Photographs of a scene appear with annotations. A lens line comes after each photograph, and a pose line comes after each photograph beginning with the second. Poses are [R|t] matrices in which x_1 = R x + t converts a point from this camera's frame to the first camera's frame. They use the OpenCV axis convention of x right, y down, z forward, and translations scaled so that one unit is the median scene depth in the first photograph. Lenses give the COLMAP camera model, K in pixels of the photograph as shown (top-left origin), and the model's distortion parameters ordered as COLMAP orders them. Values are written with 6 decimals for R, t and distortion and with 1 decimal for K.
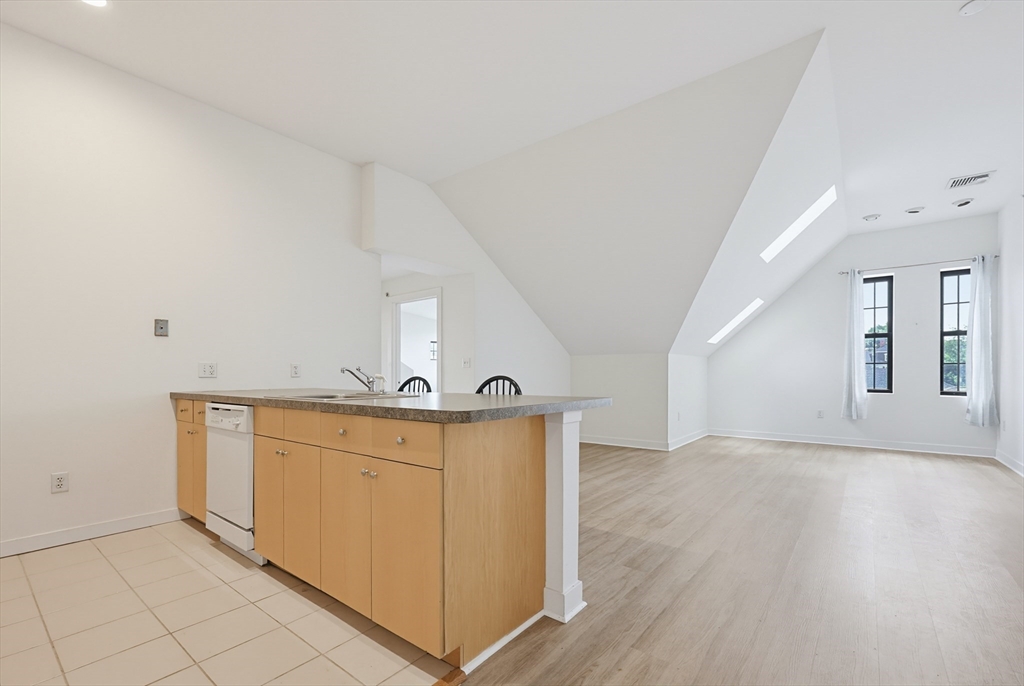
lens RADIAL K [[445.9, 0, 513.6], [0, 445.9, 372.0], [0, 0, 1]] dist [0.005092, -0.001348]
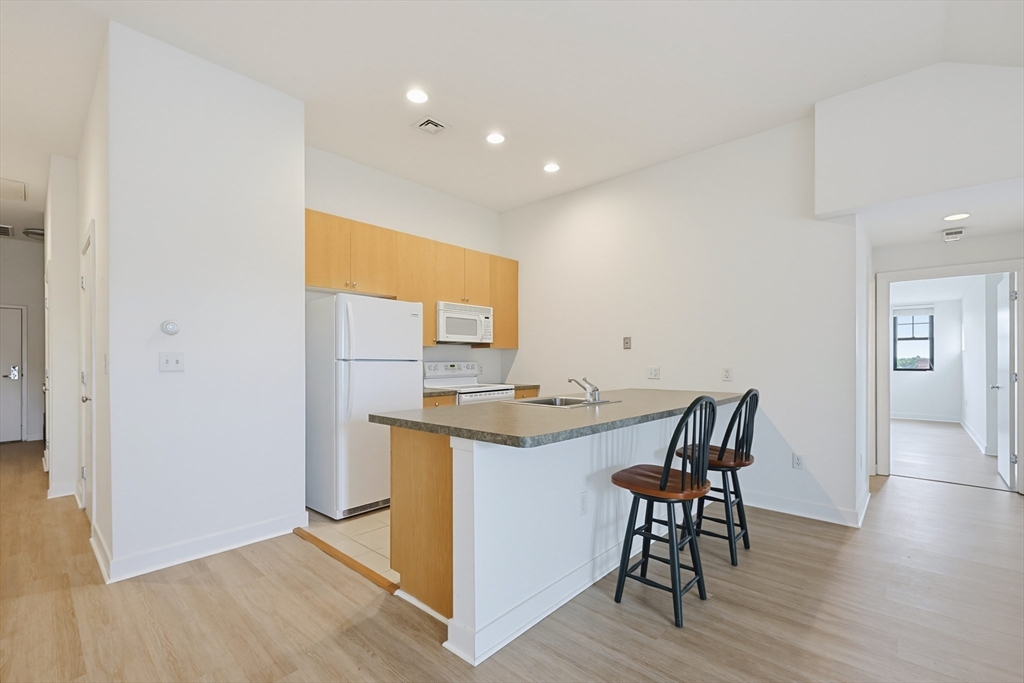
lens RADIAL K [[445.9, 0, 512.6], [0, 445.9, 356.6], [0, 0, 1]] dist [0.005092, -0.001348]
pose [[-0.070306, -0.006667, -0.997503, 0.366816], [0.007139, 0.999949, -0.007187, -0.026556], [0.997500, -0.007627, -0.070255, 0.405978]]
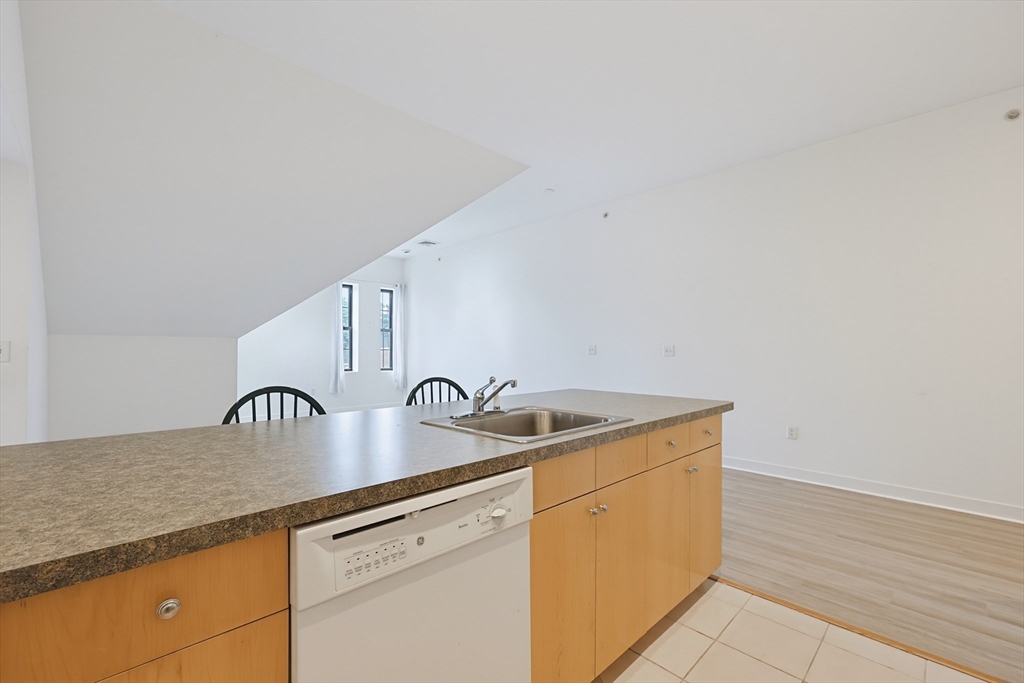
lens RADIAL K [[445.9, 0, 517.5], [0, 445.9, 344.8], [0, 0, 1]] dist [0.005092, -0.001348]
pose [[0.128186, 0.003909, 0.991742, -0.481100], [-0.004429, 0.999985, -0.003369, -0.032551], [-0.991740, -0.003961, 0.128201, 0.395379]]
